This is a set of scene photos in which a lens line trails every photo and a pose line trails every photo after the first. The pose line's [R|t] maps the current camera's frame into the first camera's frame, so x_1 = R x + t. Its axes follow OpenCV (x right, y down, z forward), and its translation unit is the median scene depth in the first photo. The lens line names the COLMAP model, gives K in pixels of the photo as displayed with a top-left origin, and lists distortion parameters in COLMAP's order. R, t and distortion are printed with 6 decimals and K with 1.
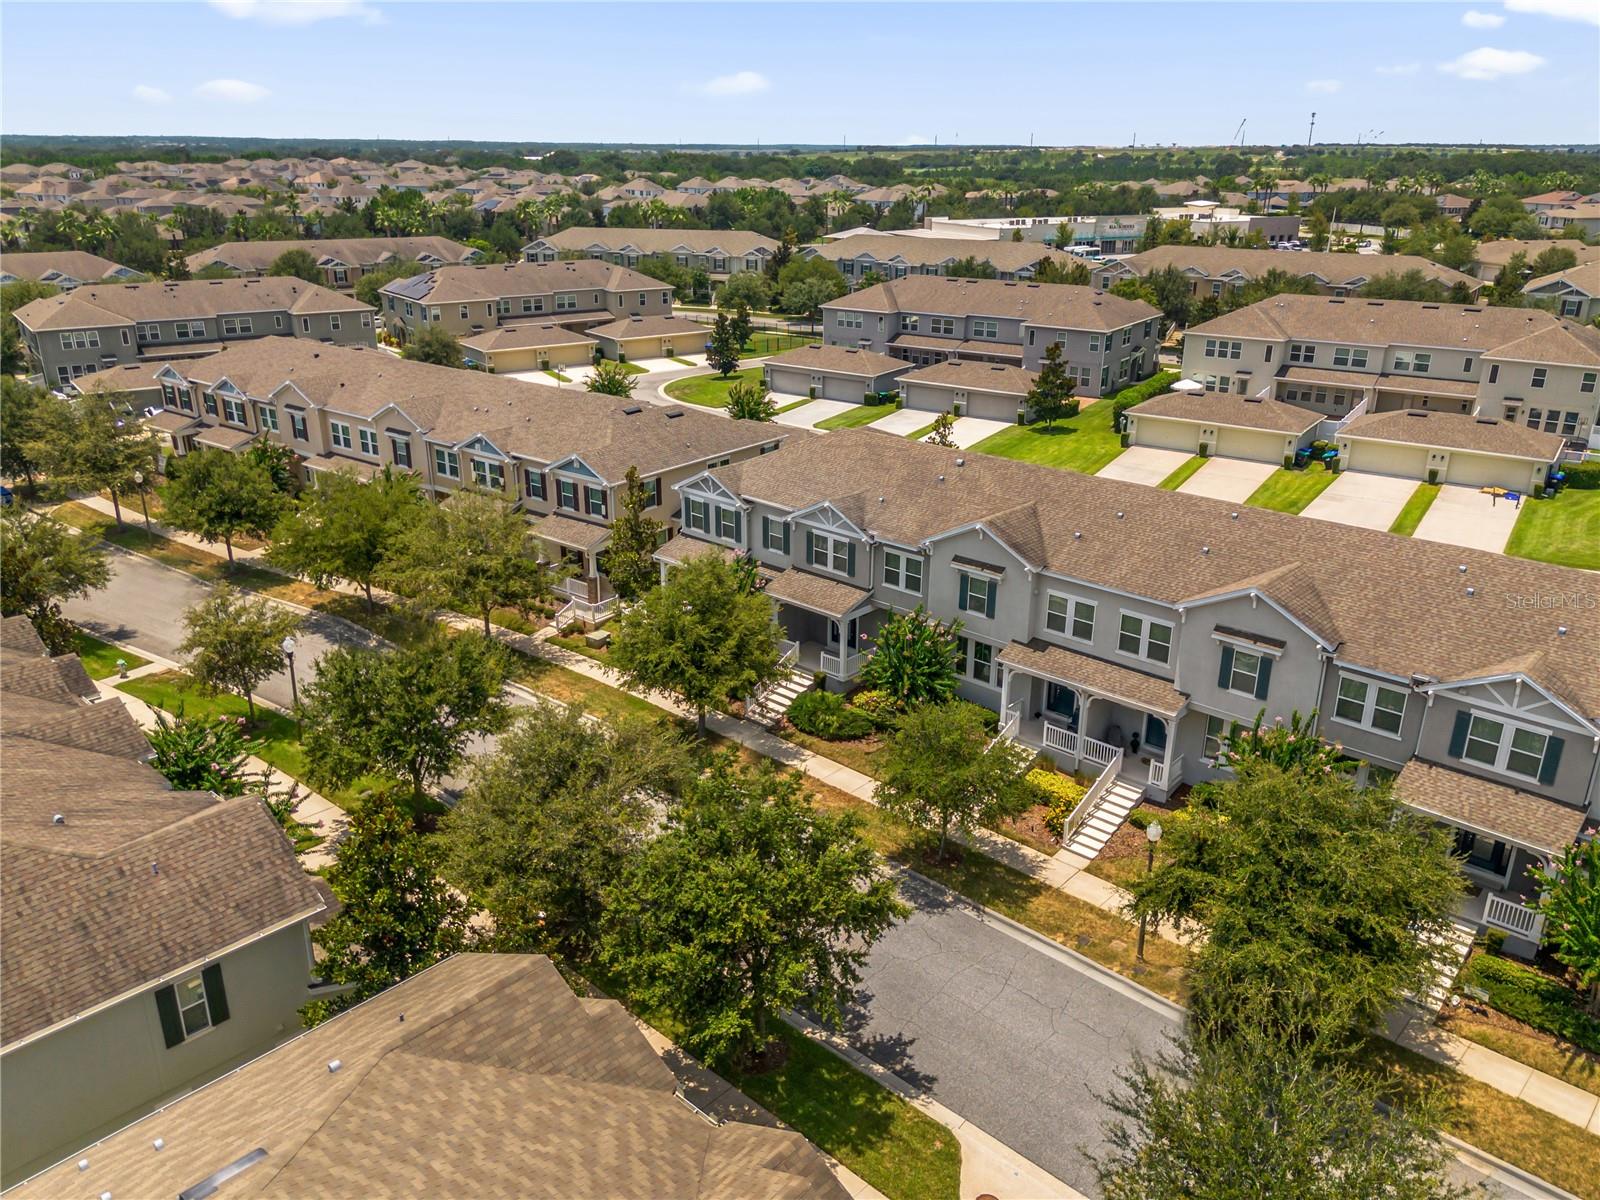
lens RADIAL K [[1159.9, 0, 803.6], [0, 1159.9, 605.5], [0, 0, 1]] dist [0.049873, -0.036791]
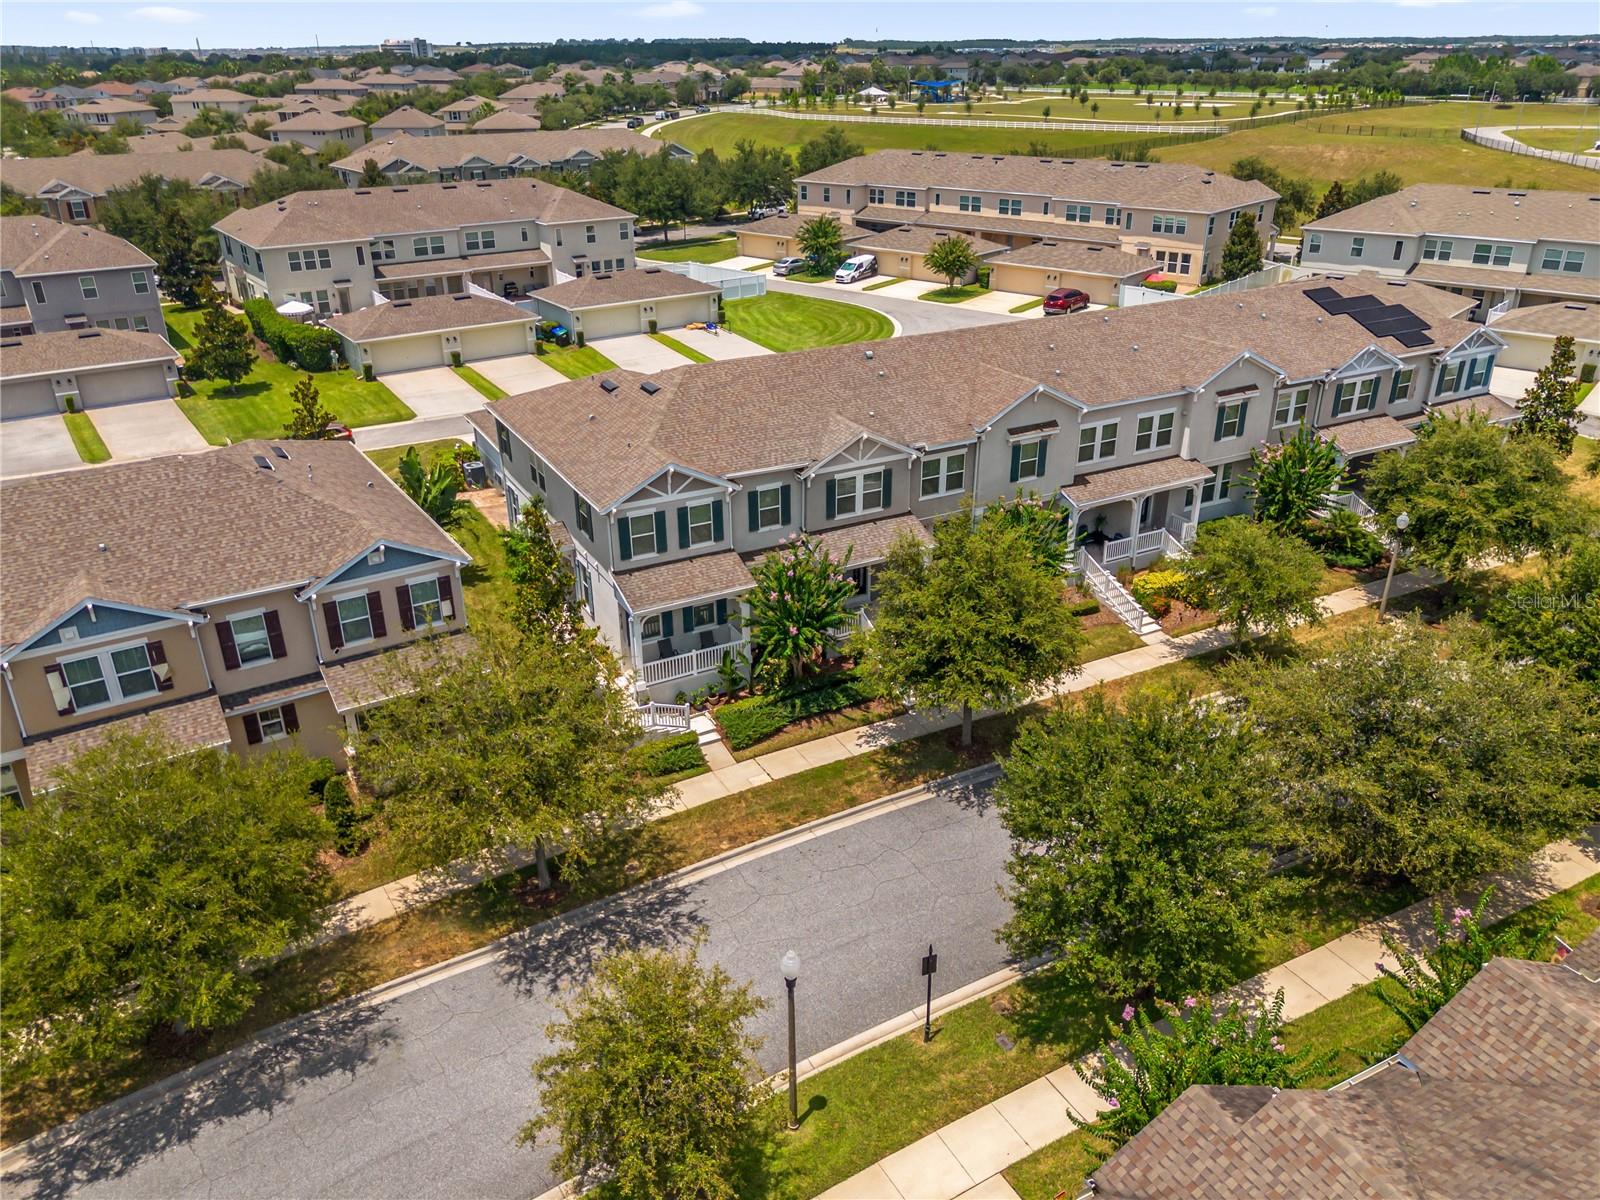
lens RADIAL K [[1159.9, 0, 777.0], [0, 1159.9, 595.9], [0, 0, 1]] dist [0.049873, -0.036791]
pose [[0.356934, -0.404335, 0.842087, -0.613178], [0.350802, 0.893506, 0.280330, -0.195681], [-0.865757, 0.195346, 0.460764, 0.563605]]
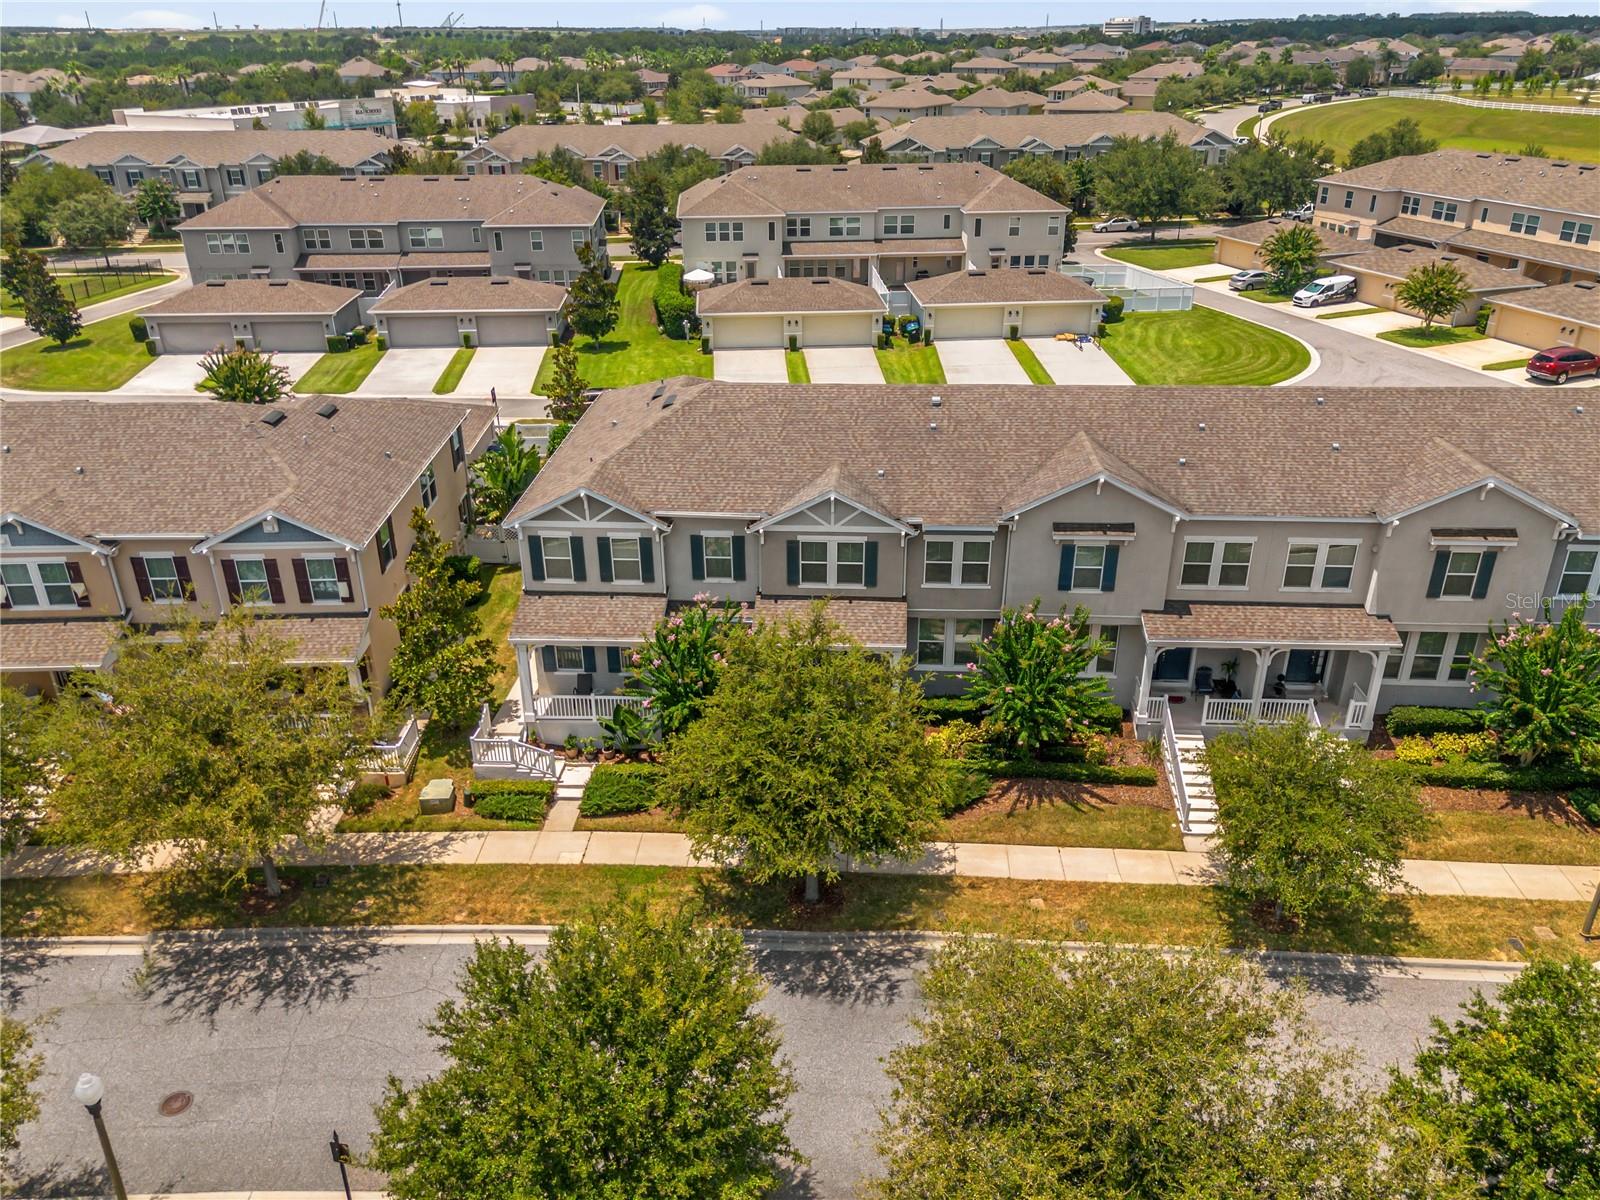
lens RADIAL K [[1159.9, 0, 794.9], [0, 1159.9, 589.3], [0, 0, 1]] dist [0.049873, -0.036791]
pose [[0.781541, -0.277193, 0.558890, -0.324625], [0.236618, 0.960637, 0.145565, -0.113966], [-0.577239, 0.018479, 0.816366, 0.366559]]
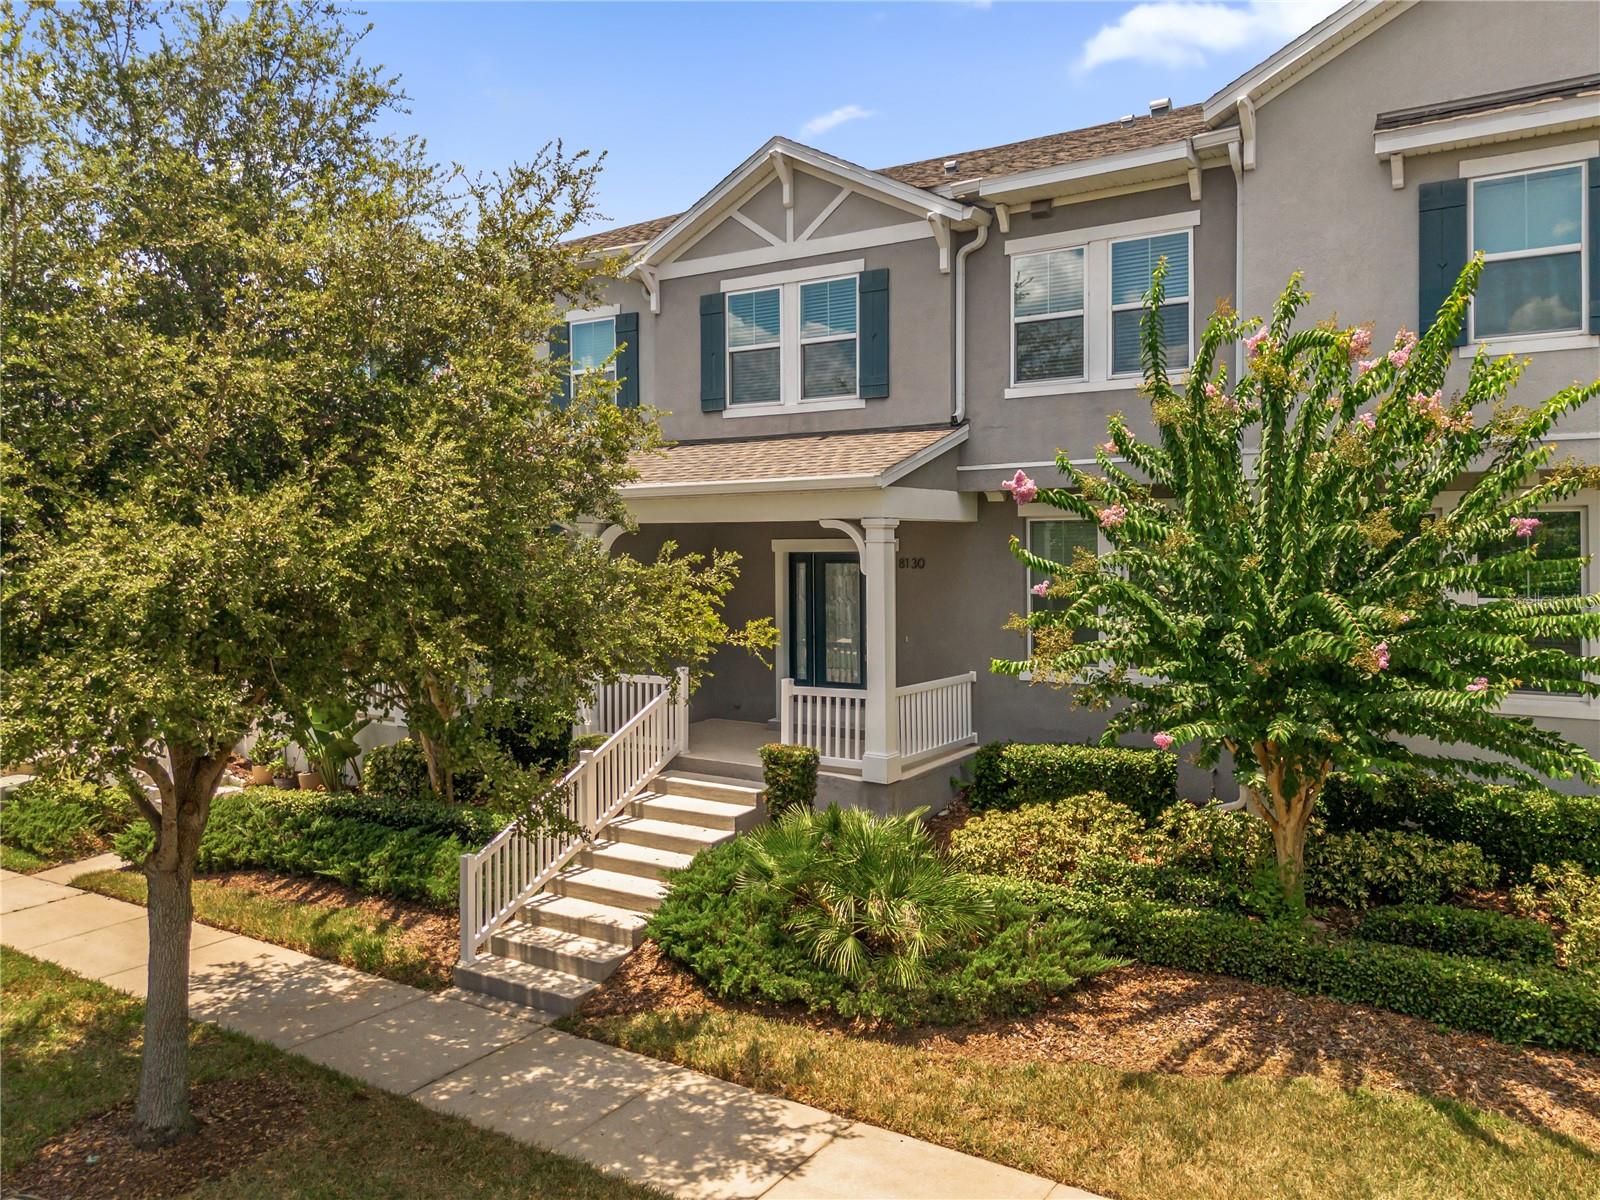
lens RADIAL K [[1159.9, 0, 795.8], [0, 1159.9, 547.8], [0, 0, 1]] dist [0.049873, -0.036791]
pose [[0.985403, -0.007807, 0.170062, -0.020280], [0.068368, 0.933001, -0.353321, 0.085184], [-0.155909, 0.359790, 0.919915, 0.627841]]
